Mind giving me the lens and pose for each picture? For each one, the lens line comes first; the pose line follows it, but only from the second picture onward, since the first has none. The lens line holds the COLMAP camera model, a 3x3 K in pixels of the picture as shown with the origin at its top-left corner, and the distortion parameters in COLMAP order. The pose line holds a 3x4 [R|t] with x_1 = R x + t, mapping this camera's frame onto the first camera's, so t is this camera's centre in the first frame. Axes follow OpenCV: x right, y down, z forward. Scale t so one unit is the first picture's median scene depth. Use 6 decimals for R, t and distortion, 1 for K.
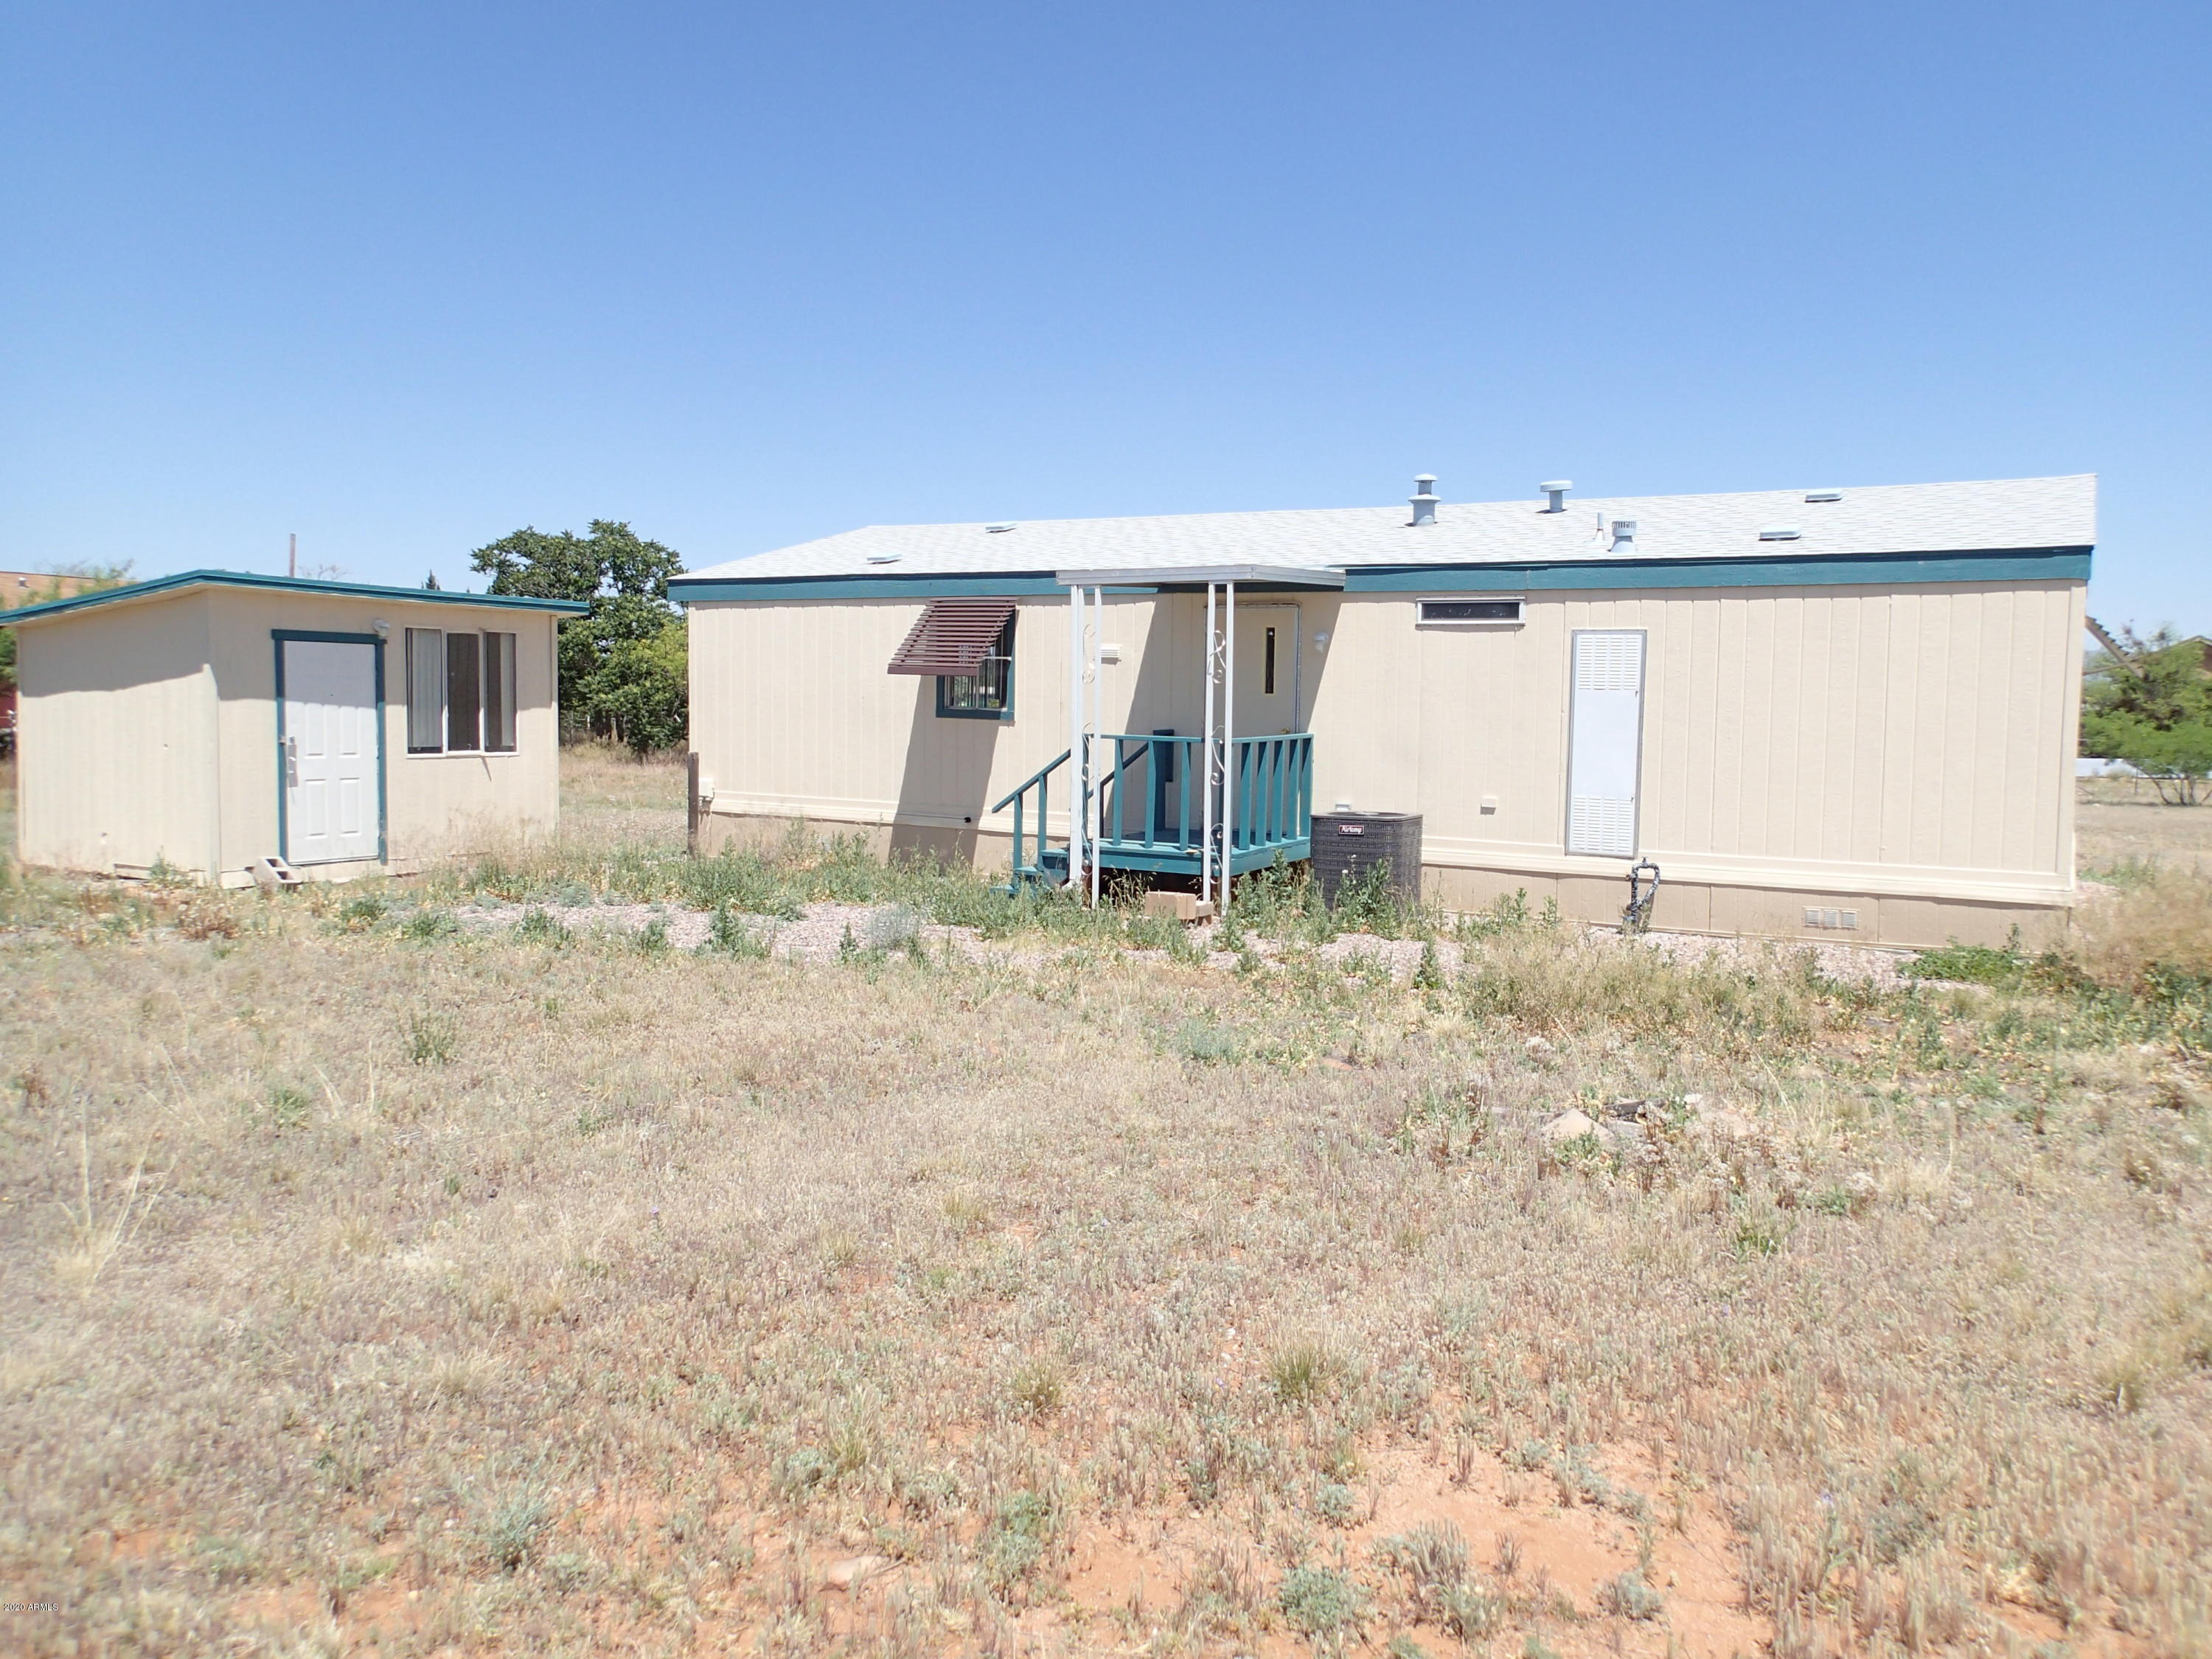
lens RADIAL K [[1641.4, 0, 1100.4], [0, 1641.4, 825.6], [0, 0, 1]] dist [0.003738, -0.014481]
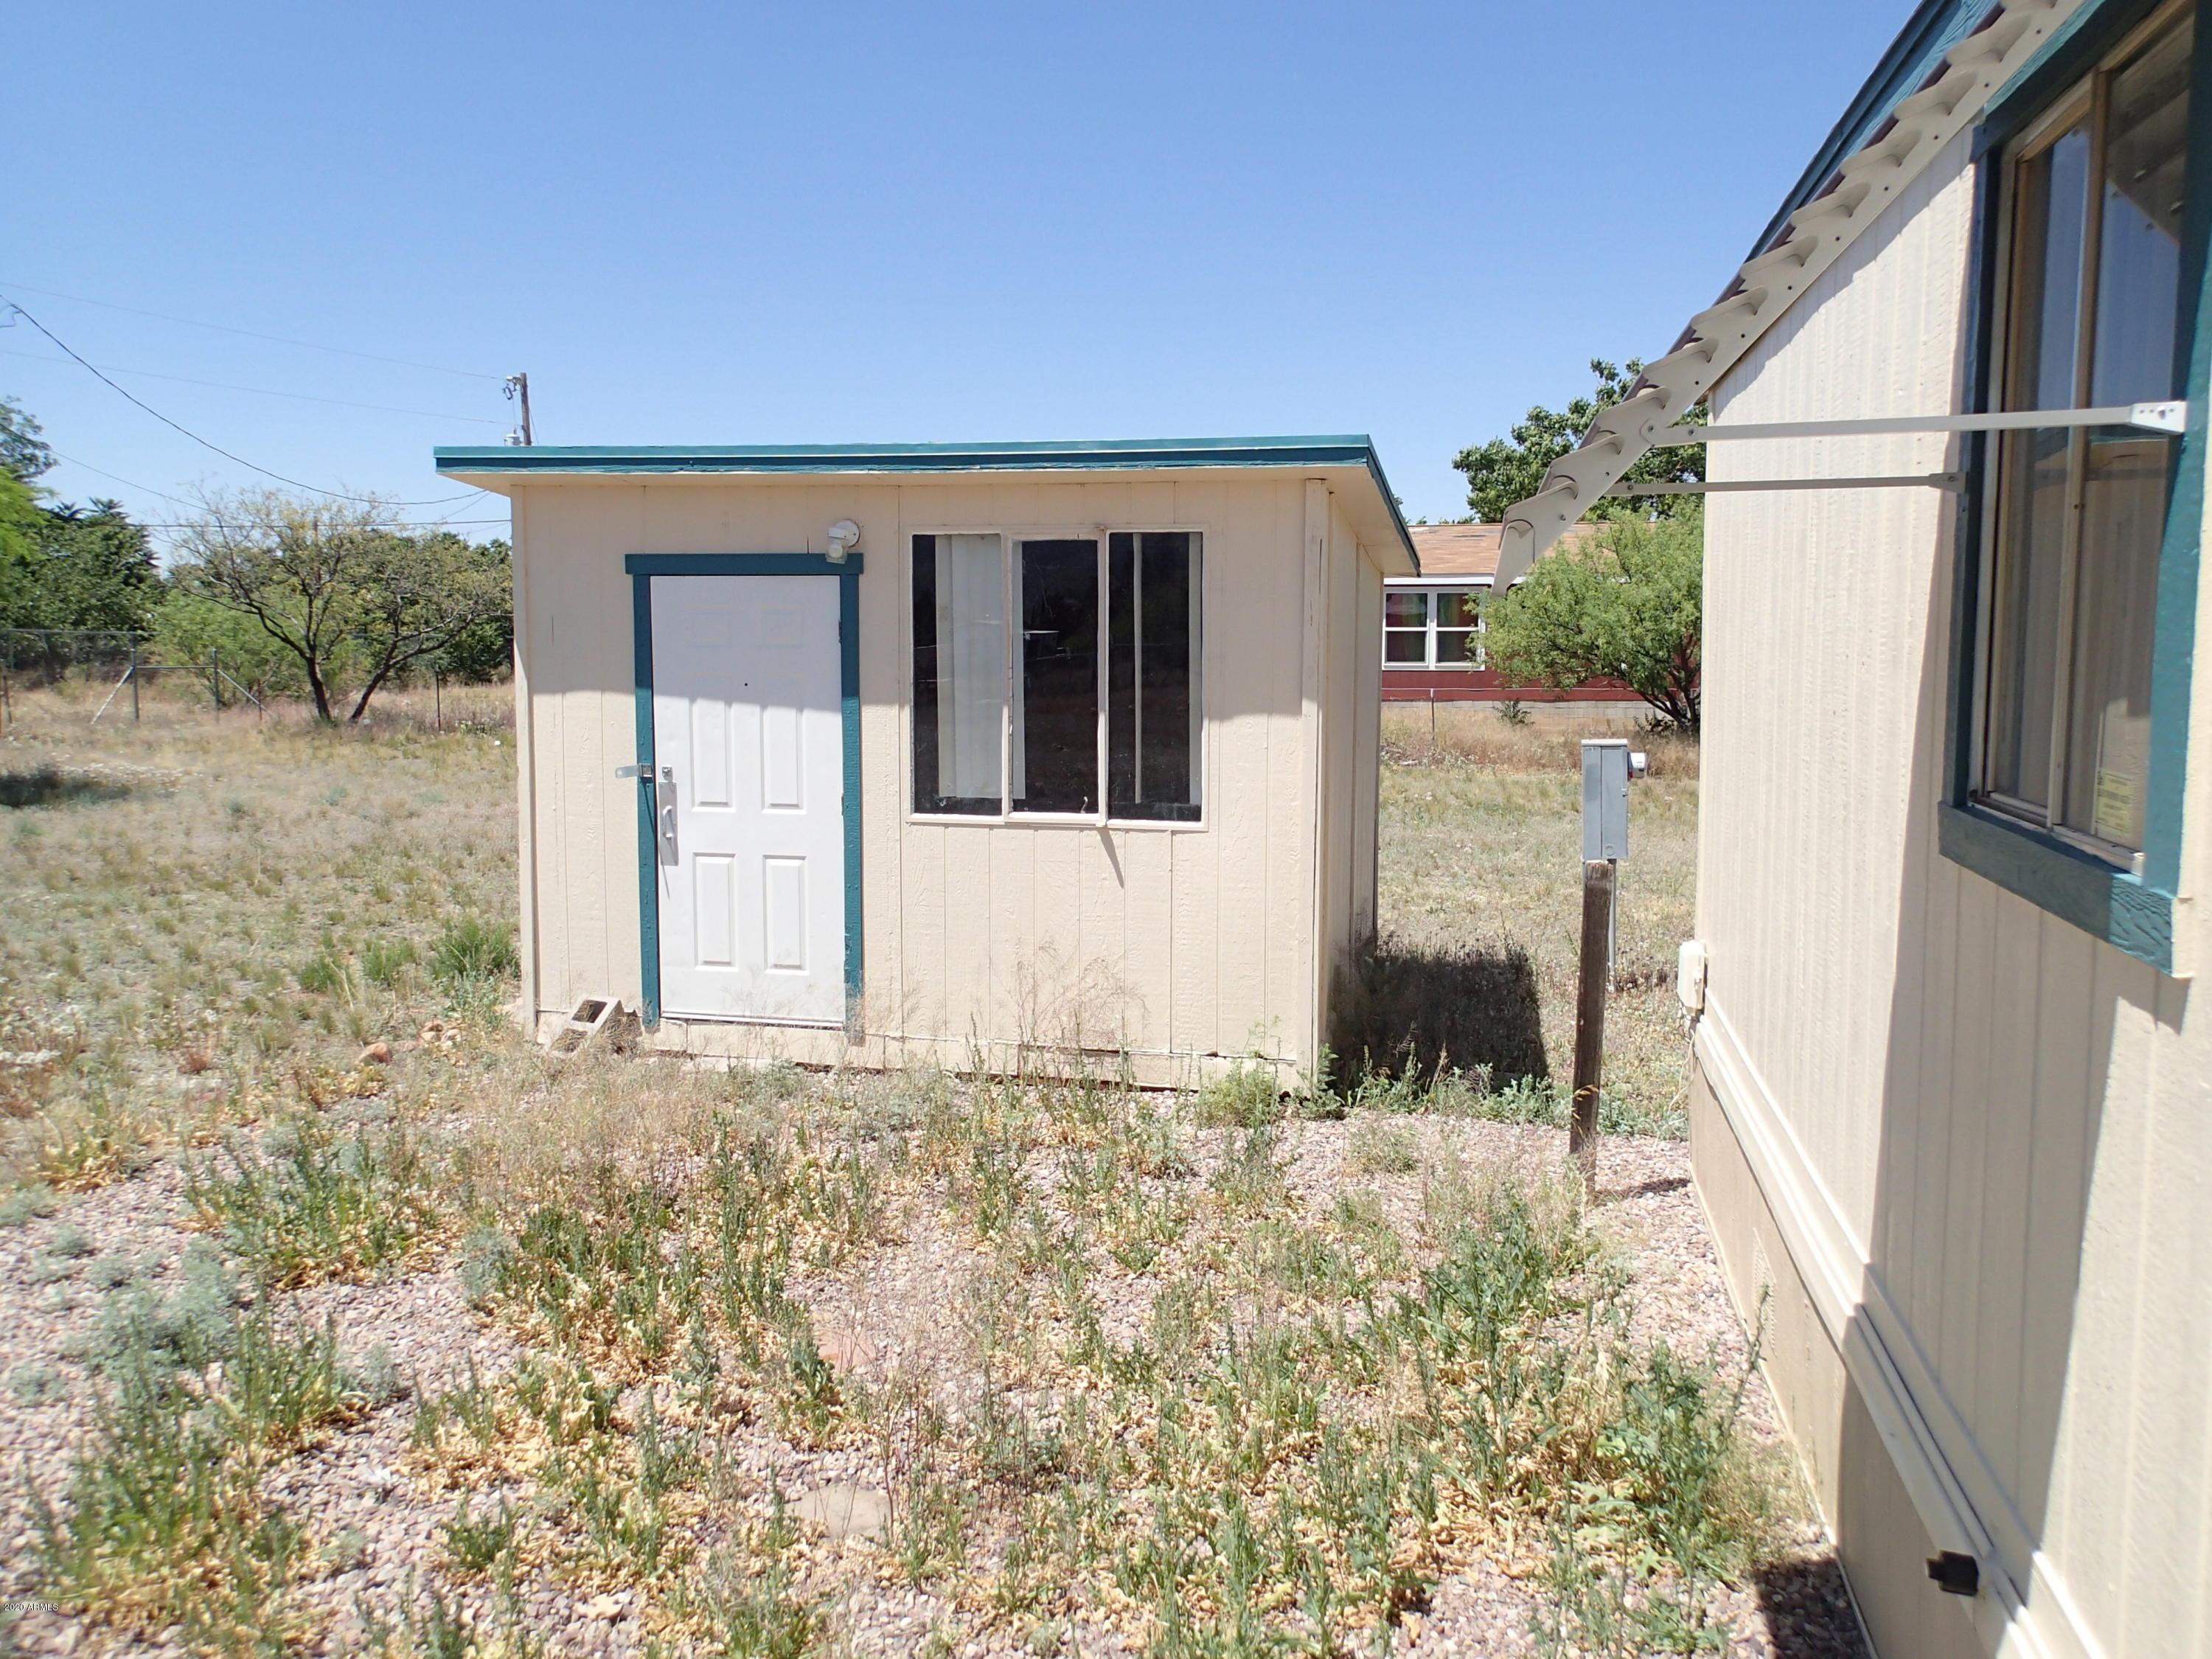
lens RADIAL K [[1641.4, 0, 1090.9], [0, 1641.4, 816.3], [0, 0, 1]] dist [0.003738, -0.014481]
pose [[0.305348, 0.089823, -0.947995, 0.026264], [-0.071213, 0.994907, 0.071331, -0.080775], [0.949574, 0.045729, 0.310189, 0.927536]]
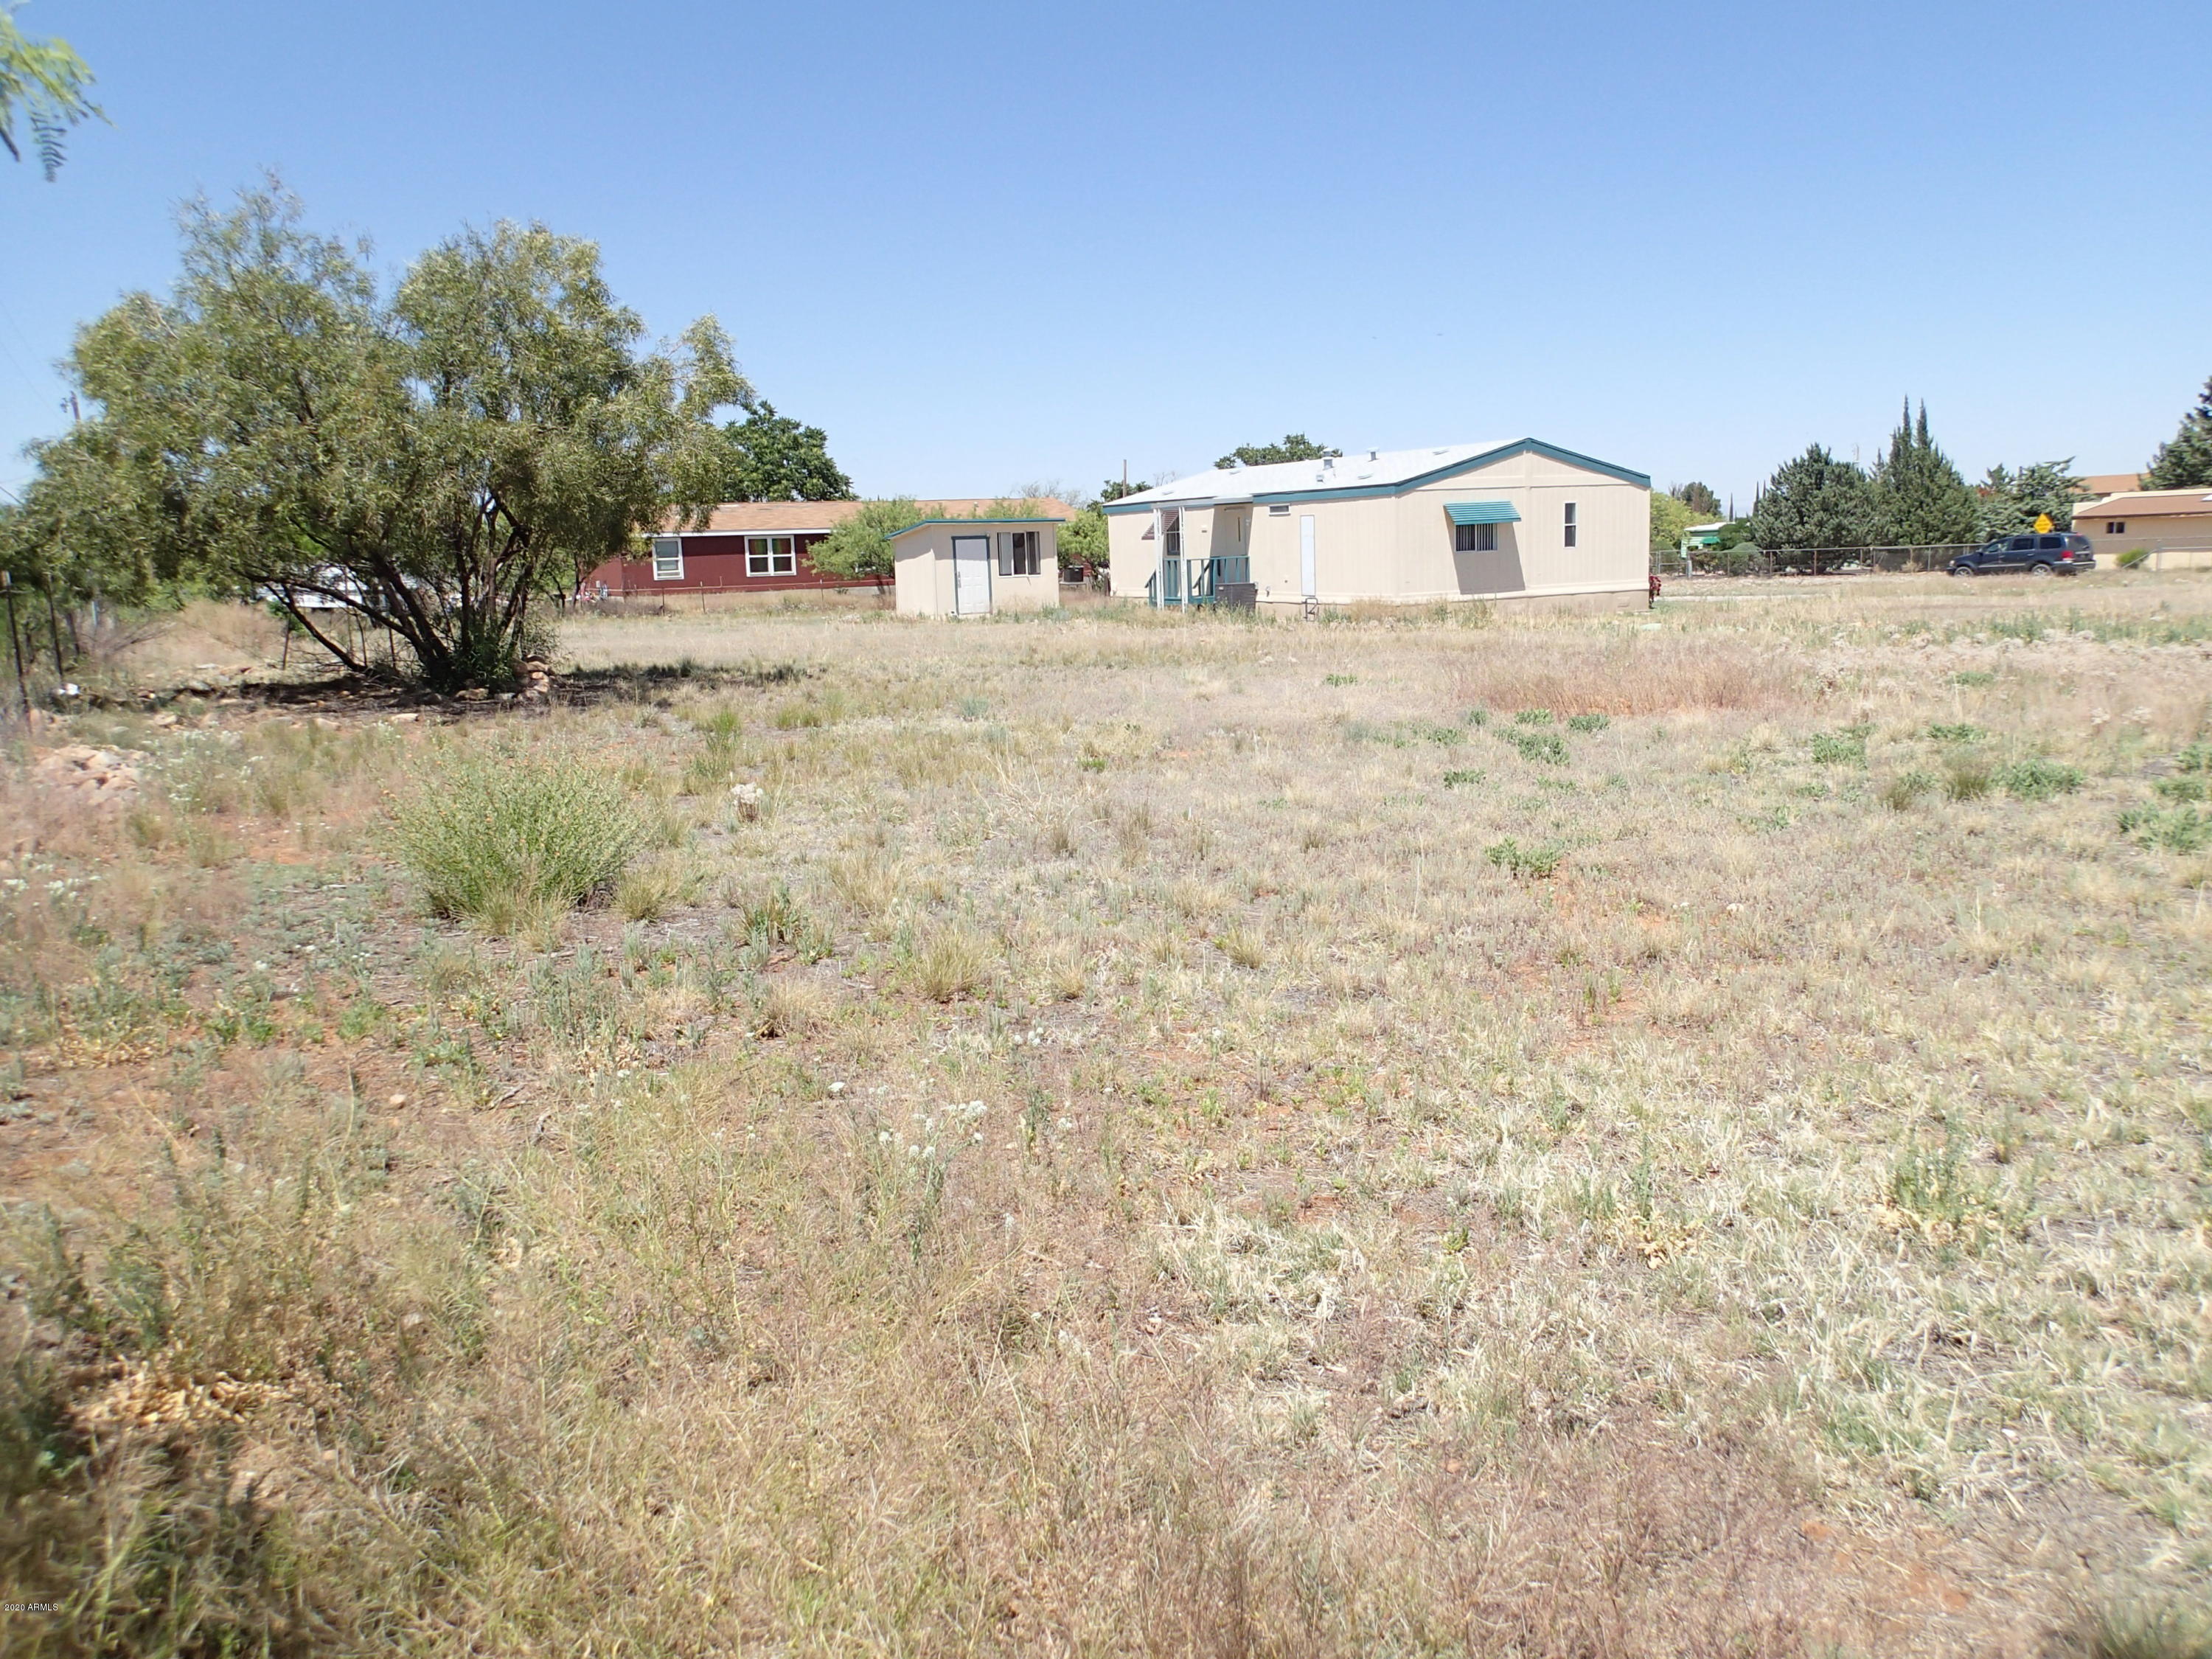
lens RADIAL K [[1641.4, 0, 1107.6], [0, 1641.4, 832.6], [0, 0, 1]] dist [0.003738, -0.014481]
pose [[0.834103, 0.049845, -0.549352, 1.400336], [0.003335, 0.995435, 0.095383, 0.136297], [0.551598, -0.081391, 0.830130, -1.388100]]
